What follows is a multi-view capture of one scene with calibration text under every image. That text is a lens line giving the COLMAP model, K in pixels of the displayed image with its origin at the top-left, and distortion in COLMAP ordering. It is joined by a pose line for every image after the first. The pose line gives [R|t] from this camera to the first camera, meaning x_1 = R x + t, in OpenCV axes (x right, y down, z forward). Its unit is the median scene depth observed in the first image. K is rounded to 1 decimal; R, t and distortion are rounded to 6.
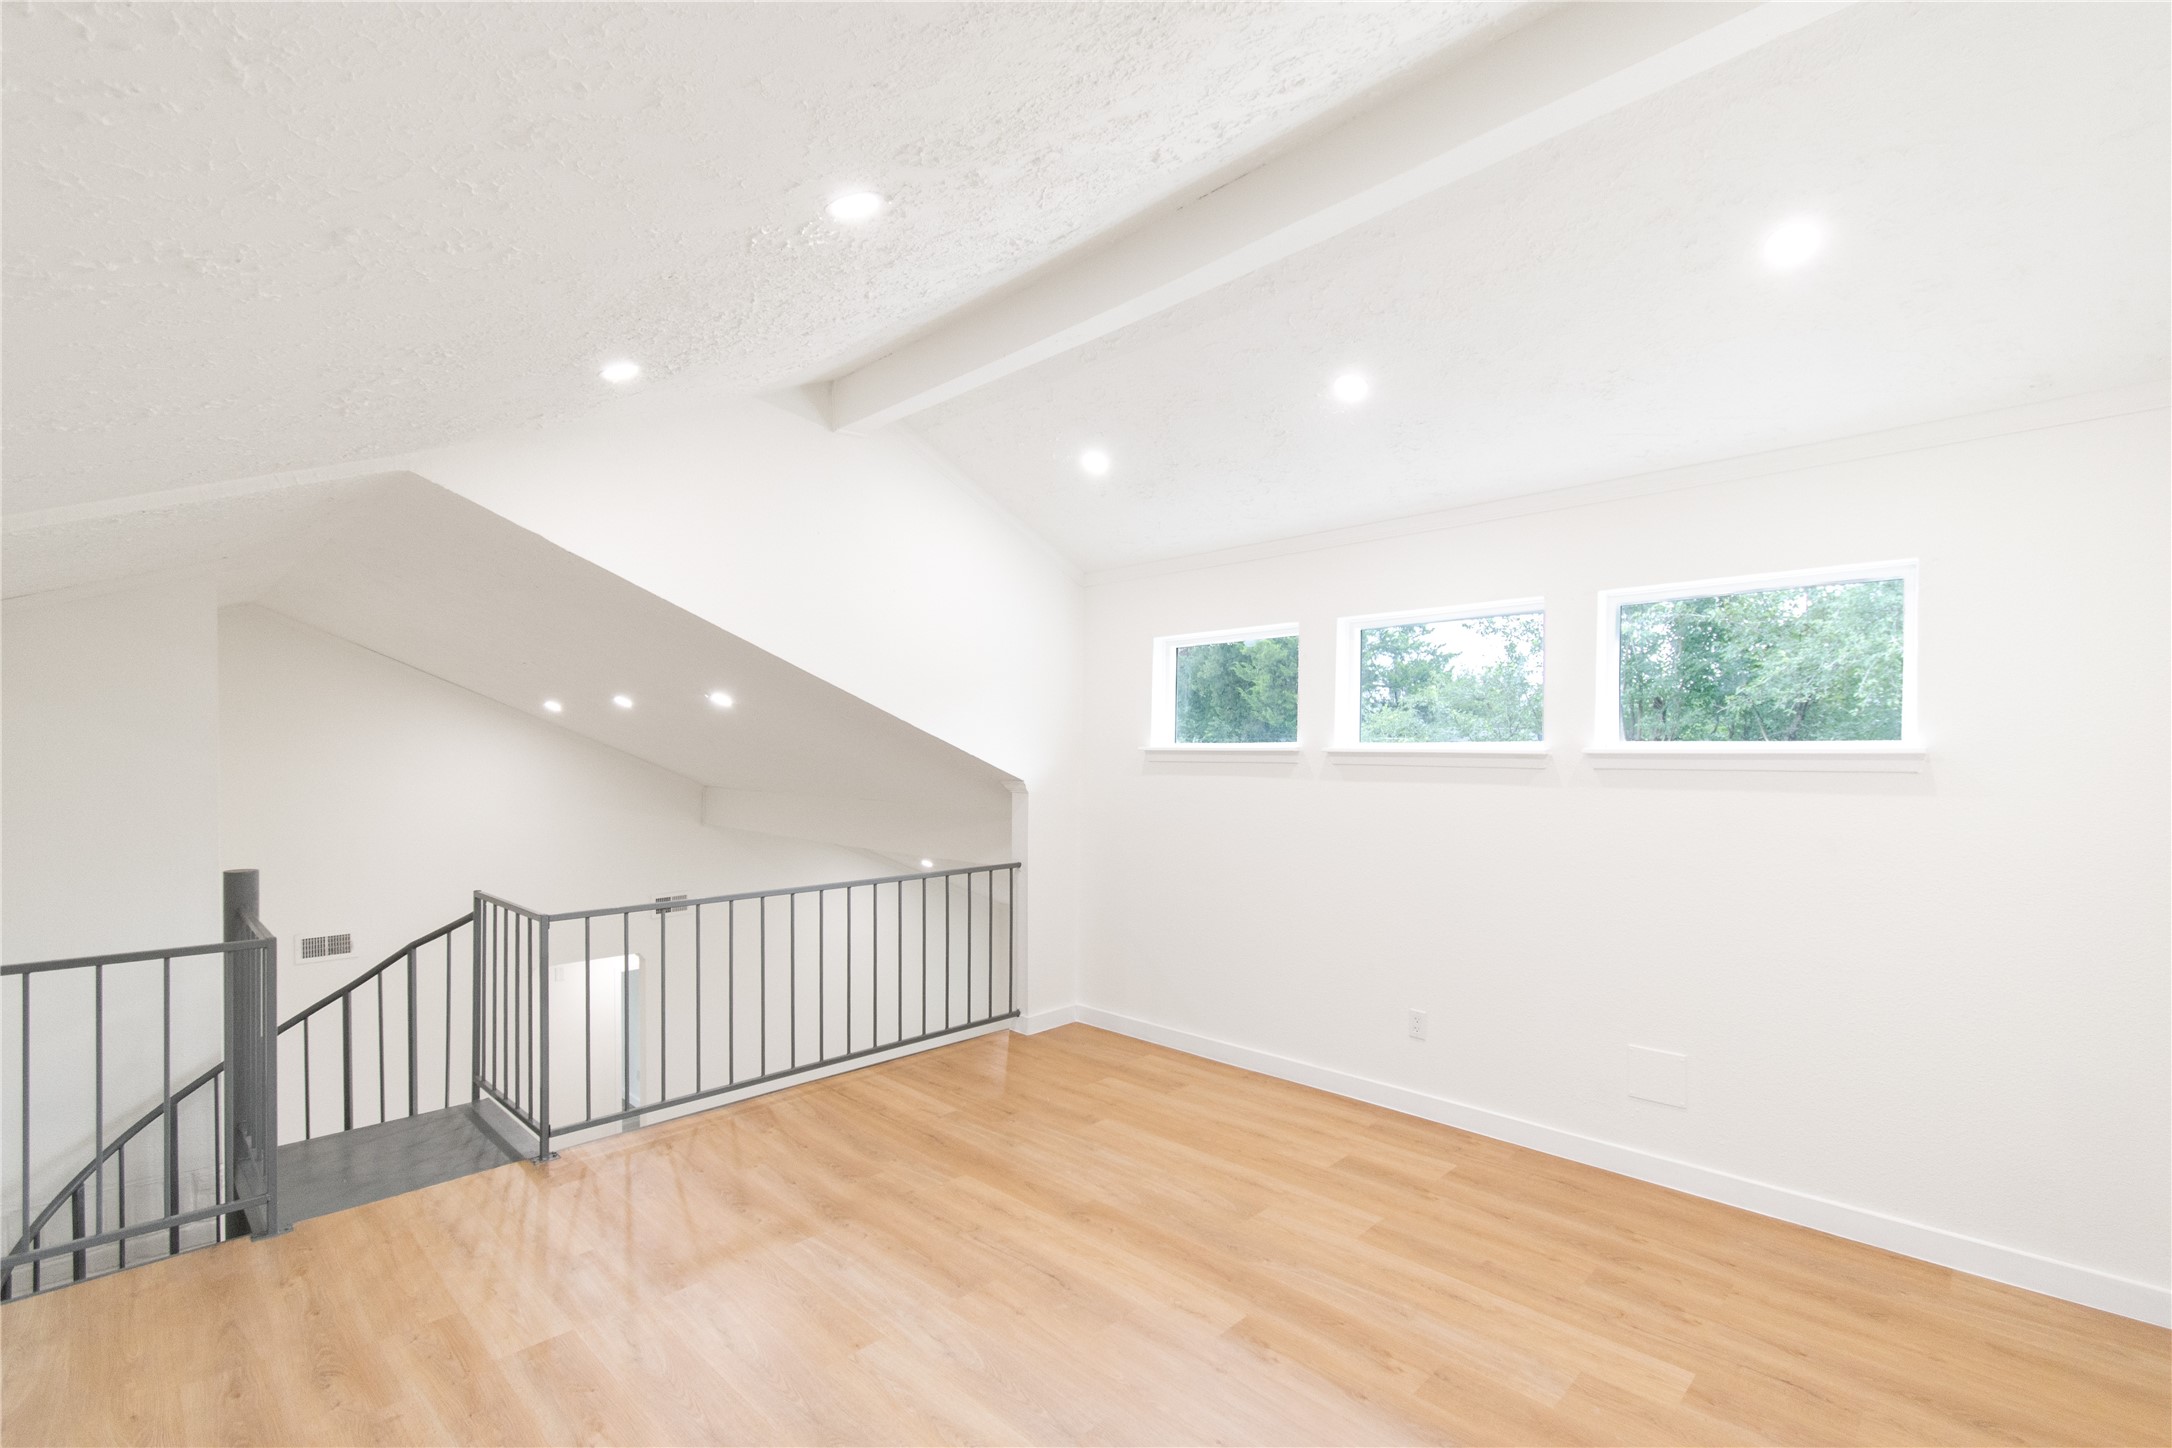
lens RADIAL K [[973.8, 0, 1092.5], [0, 973.8, 727.2], [0, 0, 1]] dist [0.001353, 0.000033]
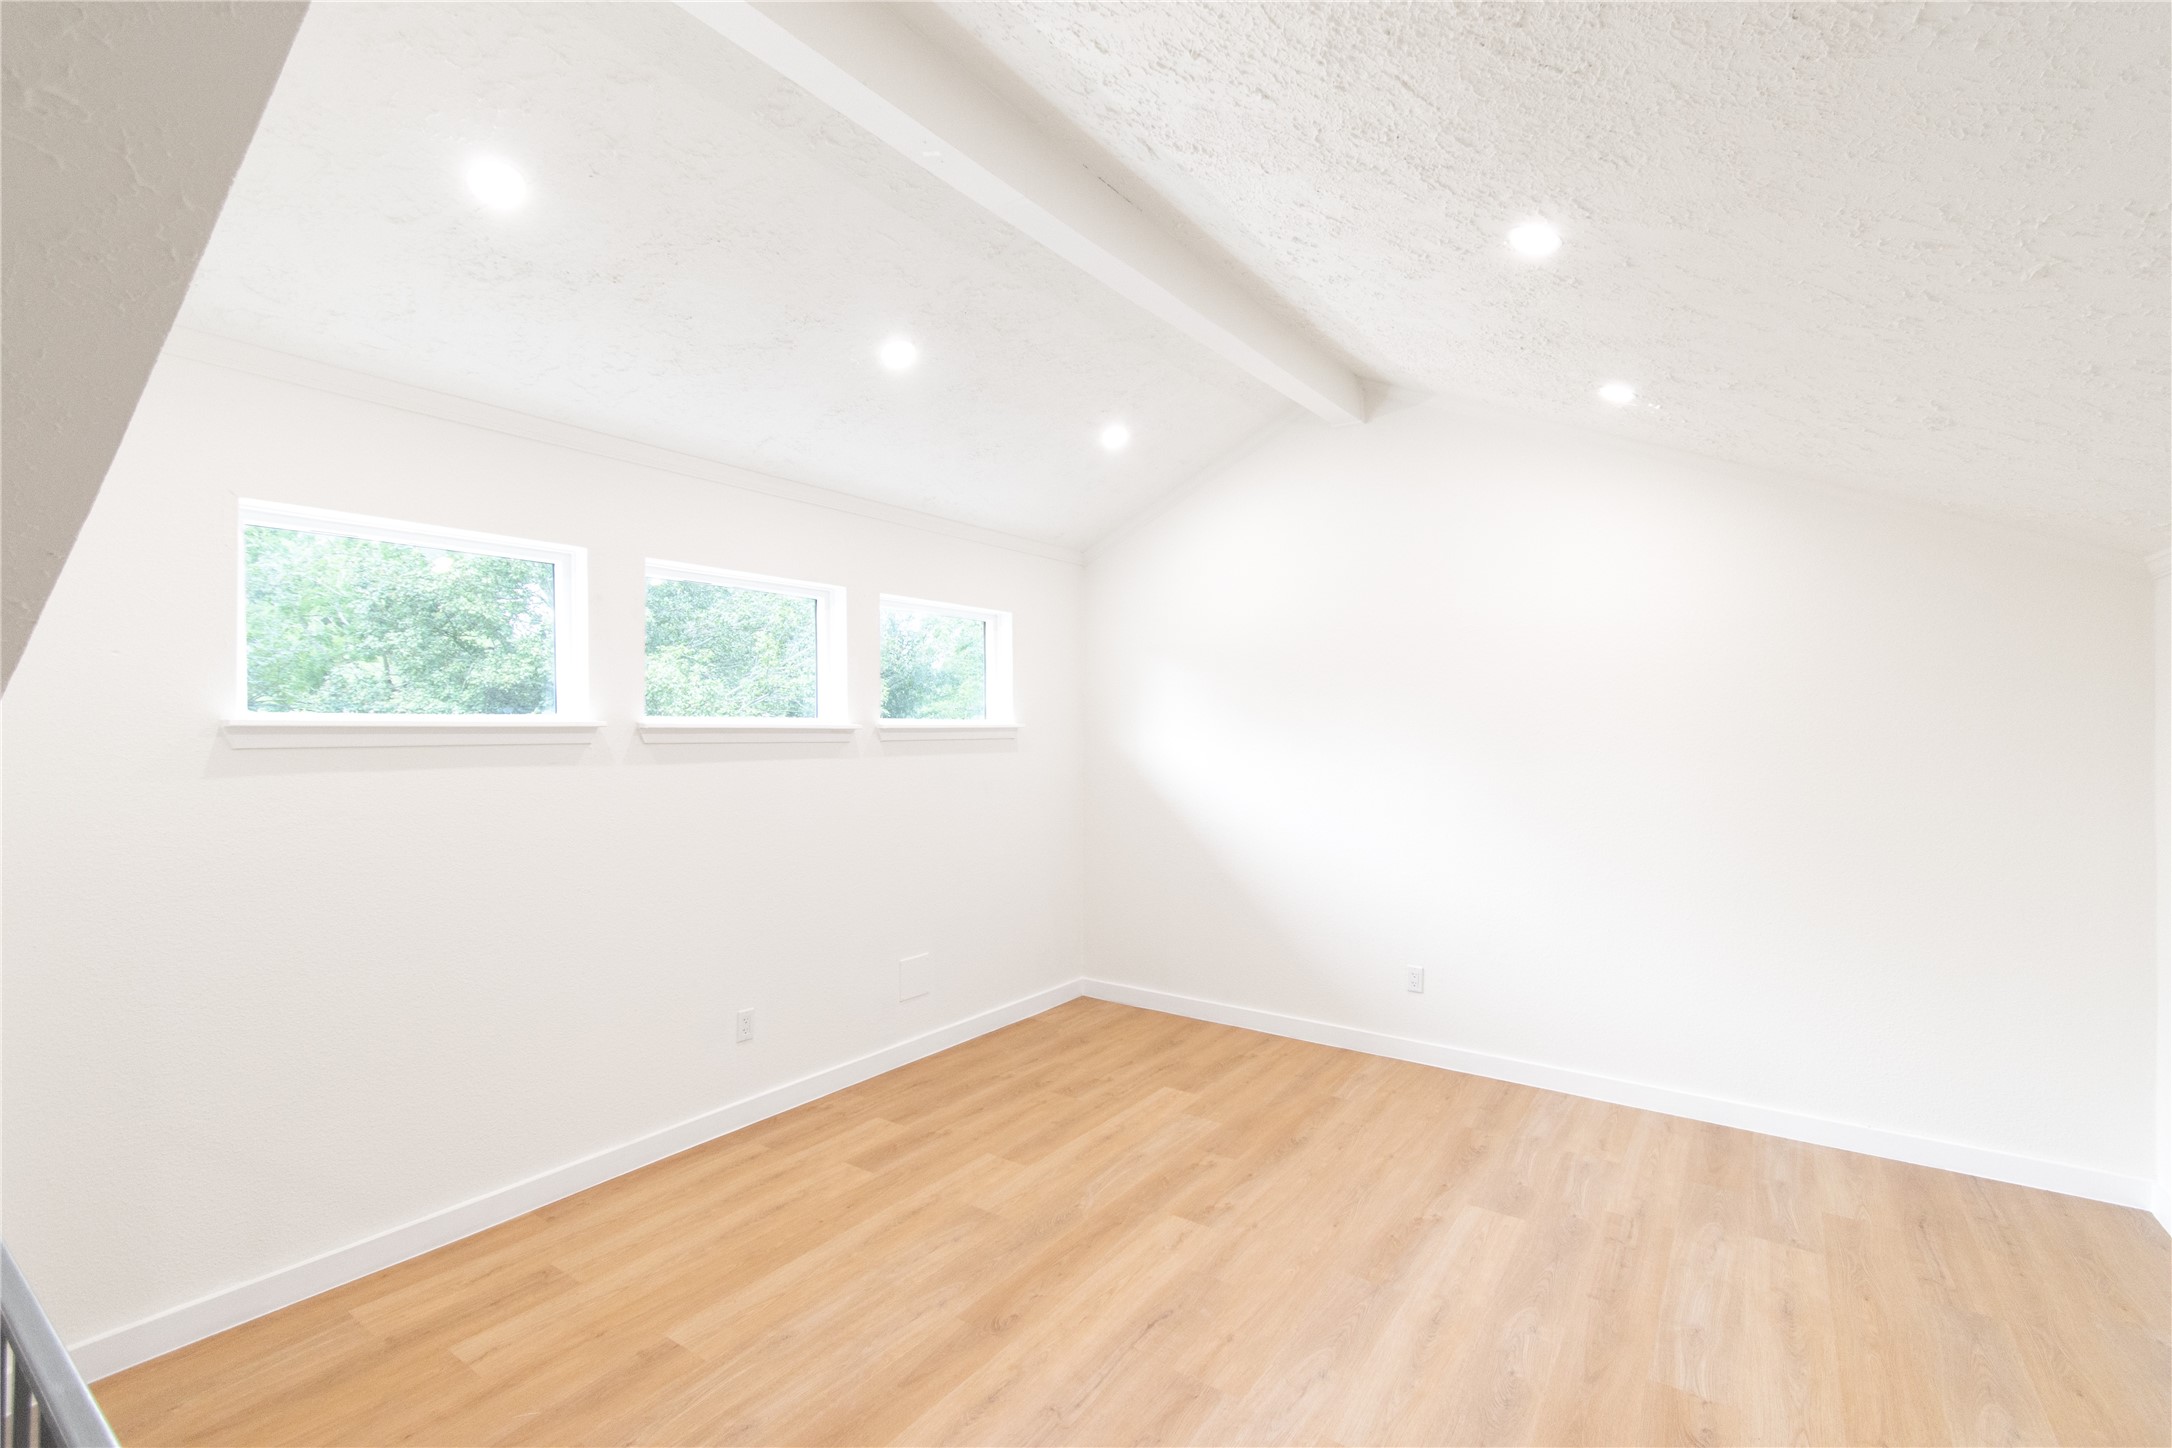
lens RADIAL K [[973.8, 0, 1092.5], [0, 973.8, 727.2], [0, 0, 1]] dist [0.001353, 0.000033]
pose [[-0.168362, -0.002792, 0.985721, -0.792282], [-0.021905, 0.999760, -0.000909, 0.024720], [-0.985482, -0.021746, -0.168382, 1.073483]]
